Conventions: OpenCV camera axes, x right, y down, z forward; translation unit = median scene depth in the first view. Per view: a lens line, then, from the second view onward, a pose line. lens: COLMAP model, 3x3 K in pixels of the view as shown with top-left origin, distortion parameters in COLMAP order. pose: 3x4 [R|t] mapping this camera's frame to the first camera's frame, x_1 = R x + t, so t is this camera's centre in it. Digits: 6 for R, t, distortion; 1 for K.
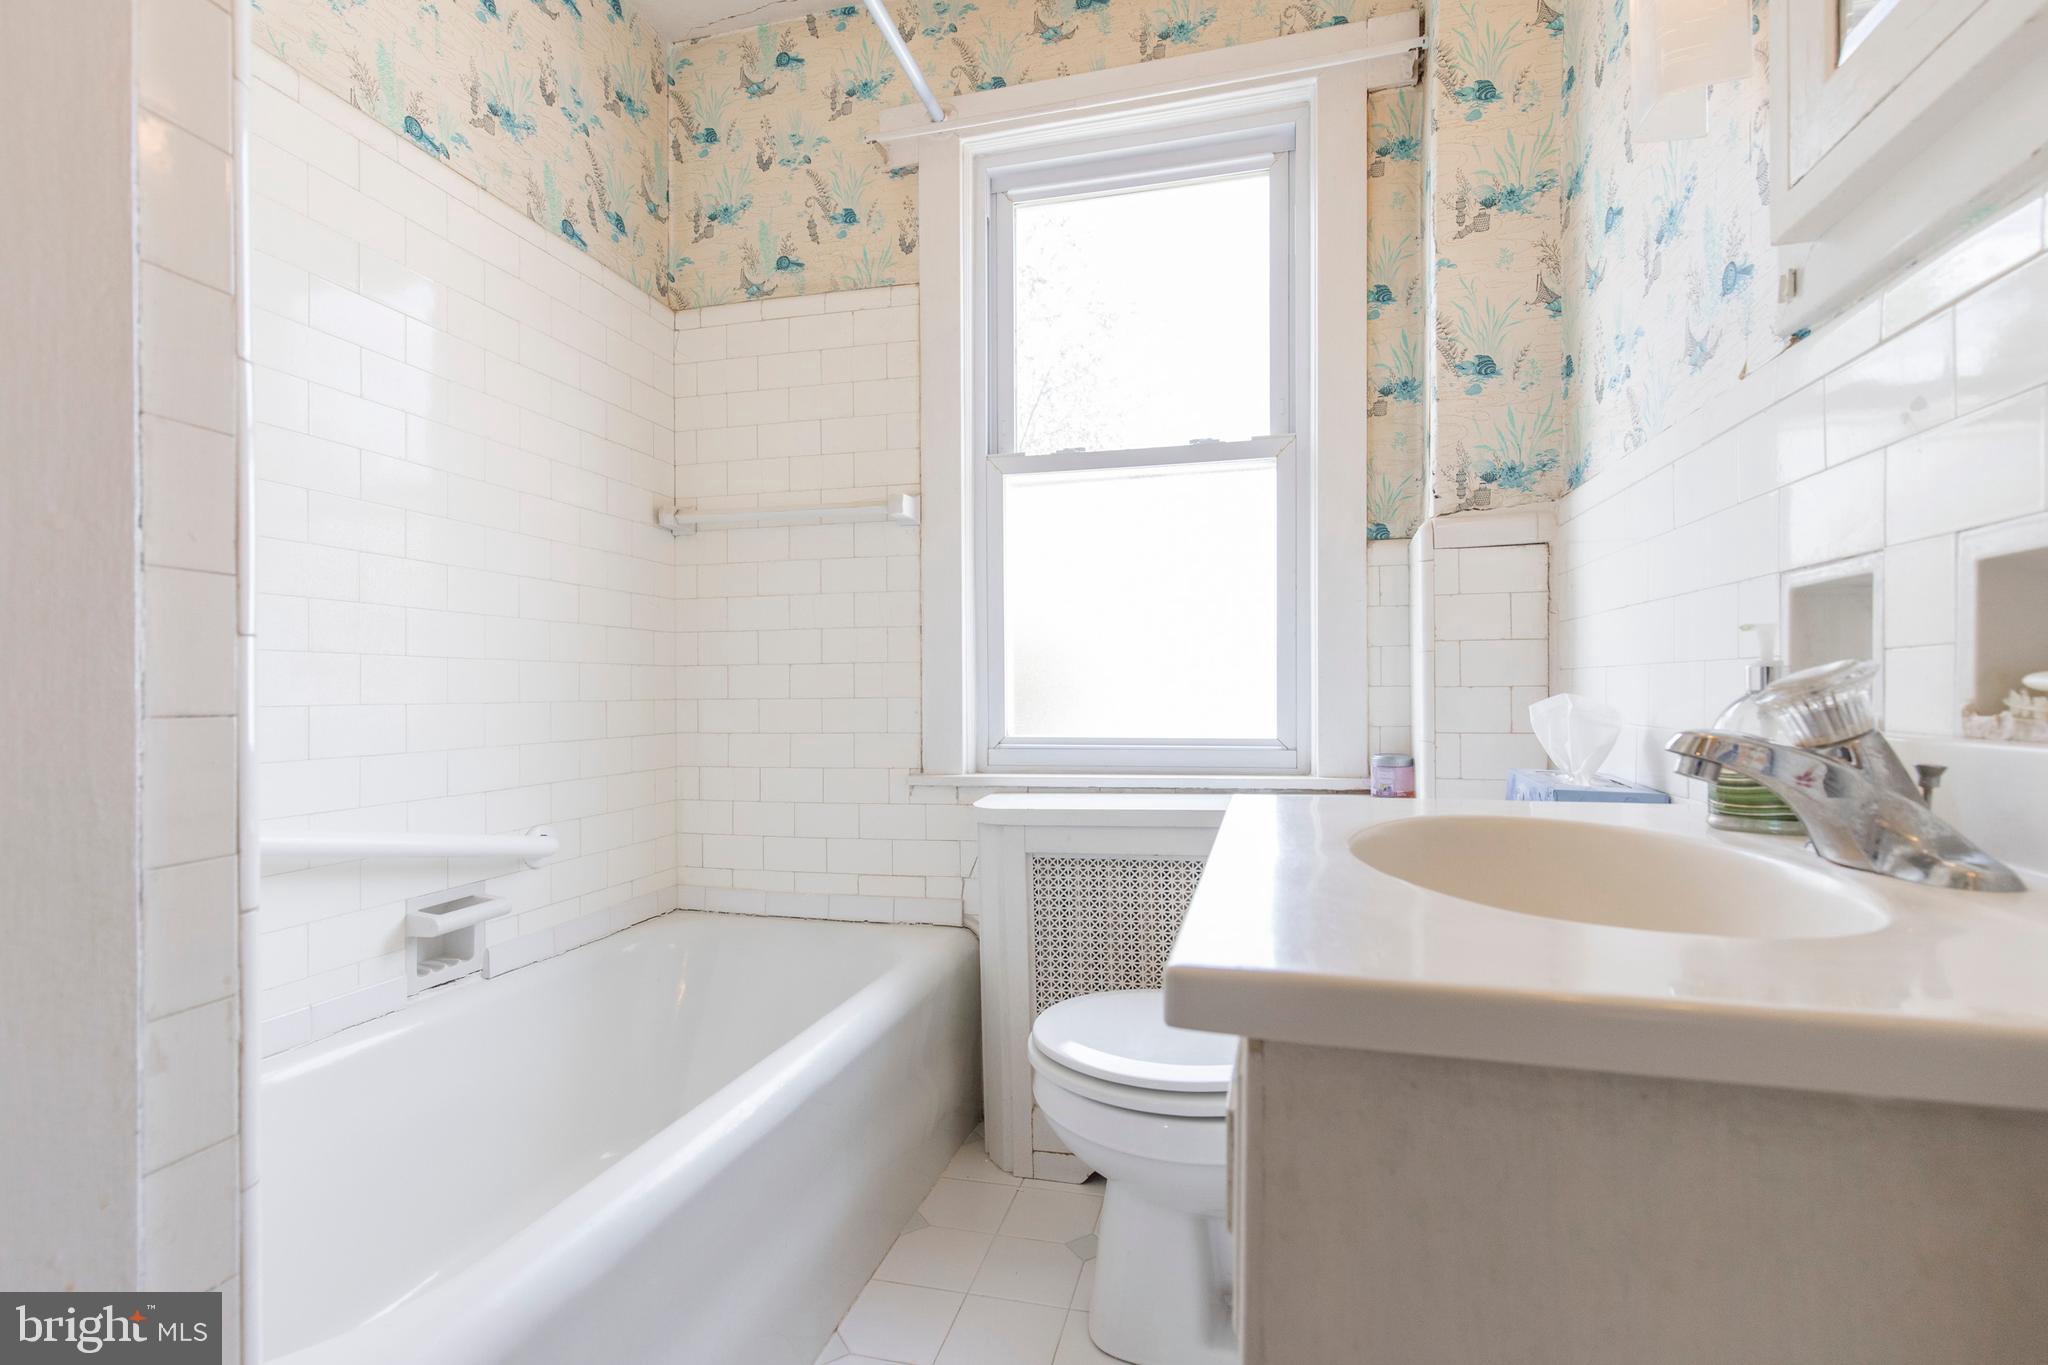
lens RADIAL K [[931.4, 0, 1036.3], [0, 931.4, 693.8], [0, 0, 1]] dist [0.006541, -0.000183]
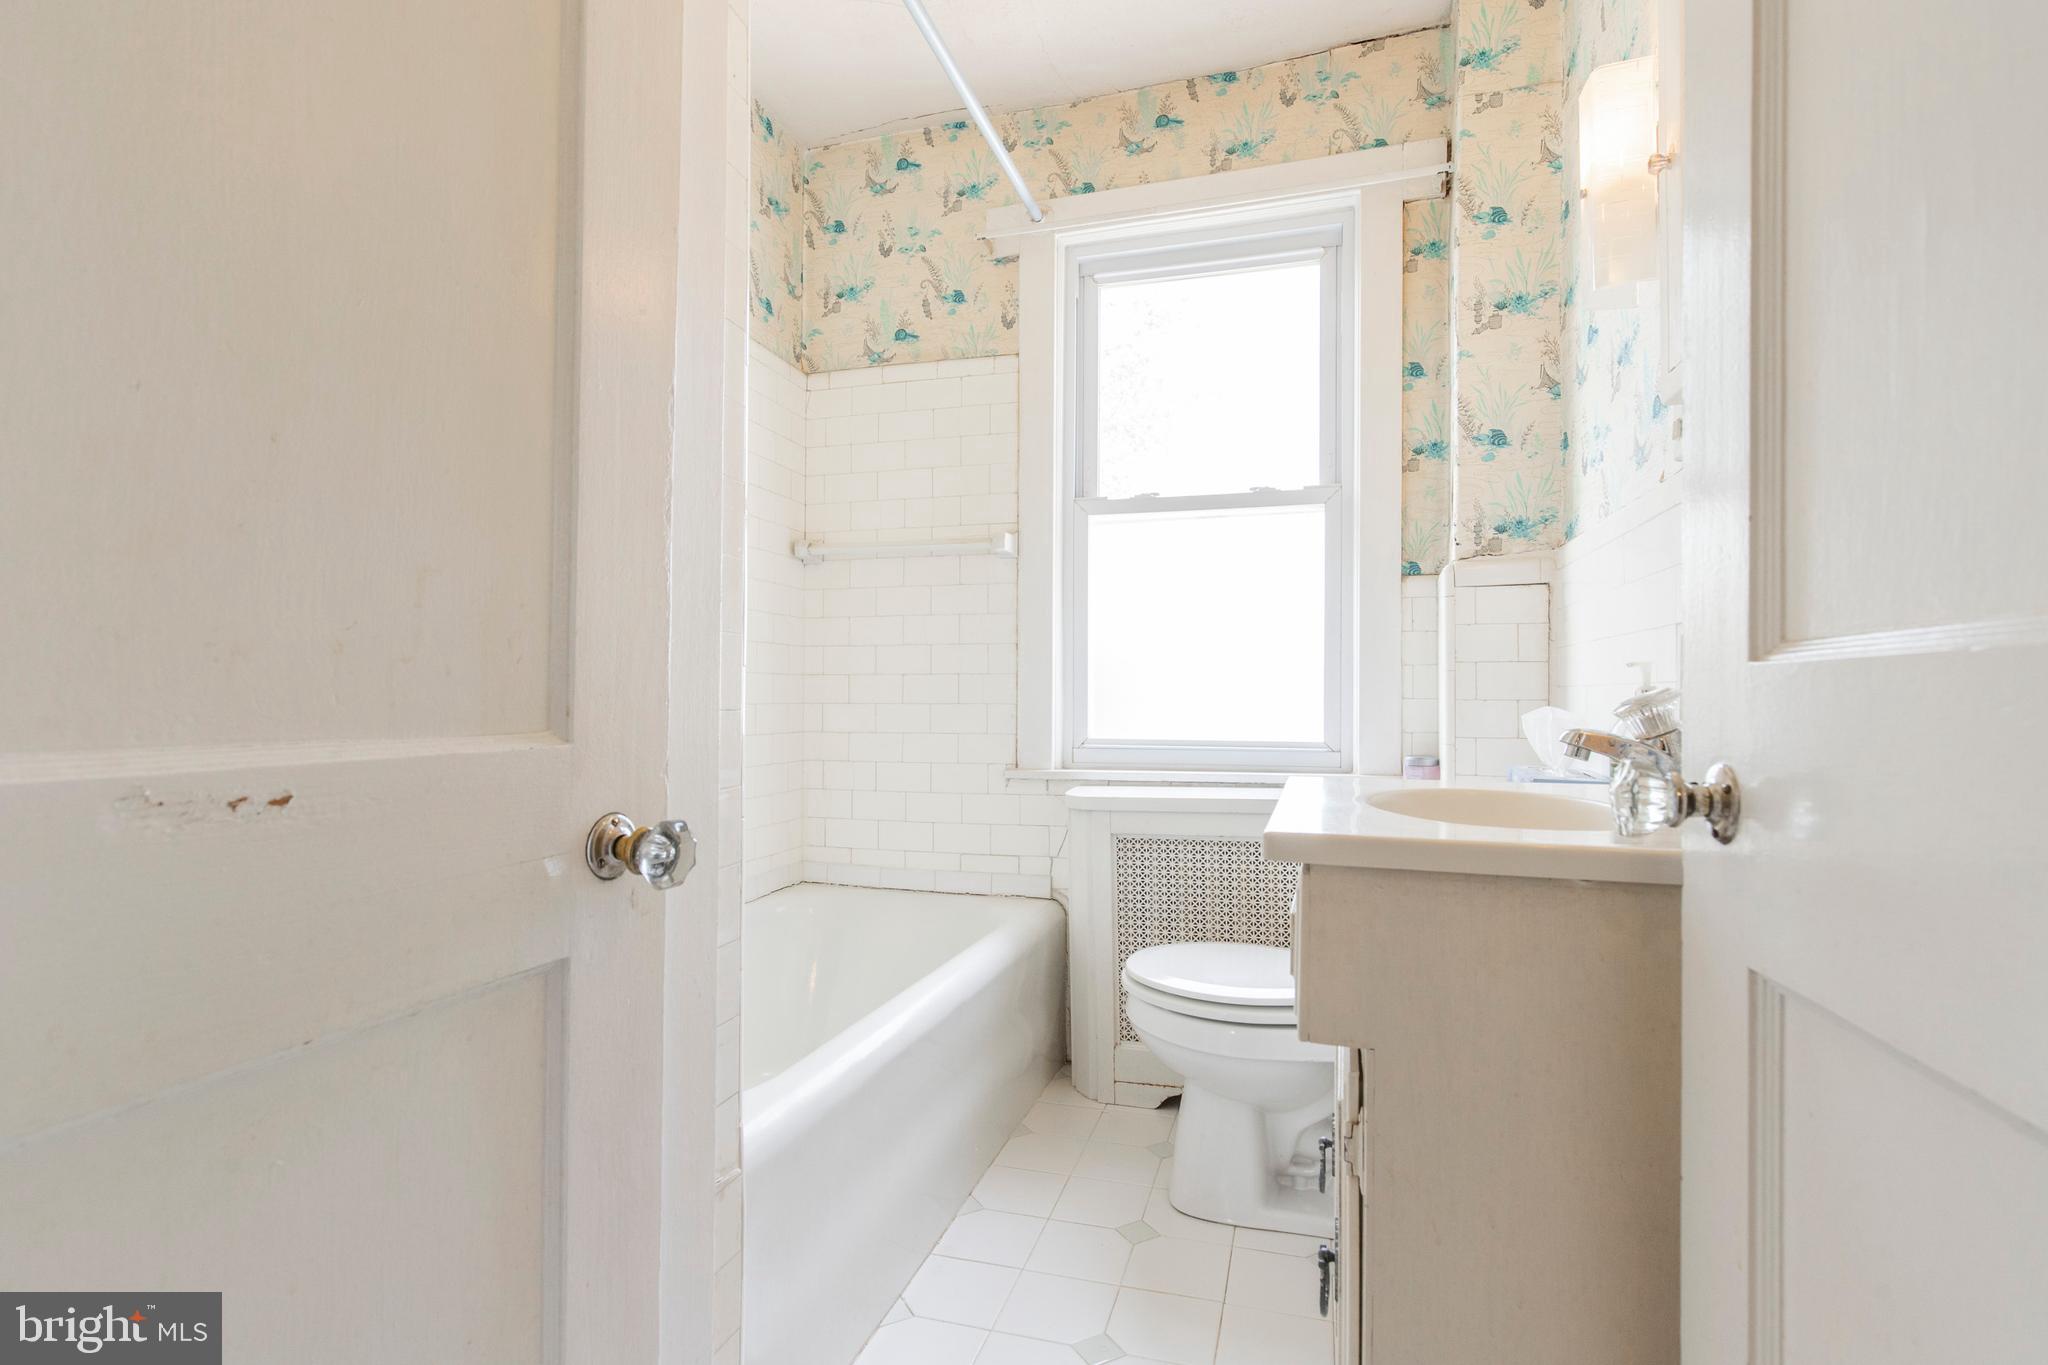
lens RADIAL K [[955.5, 0, 1014.4], [0, 955.5, 688.4], [0, 0, 1]] dist [0.000162, -0.000011]
pose [[0.997934, 0.009739, -0.063506, -0.059346], [-0.010575, 0.999861, -0.012851, -0.000136], [0.063372, 0.013496, 0.997899, -0.245241]]
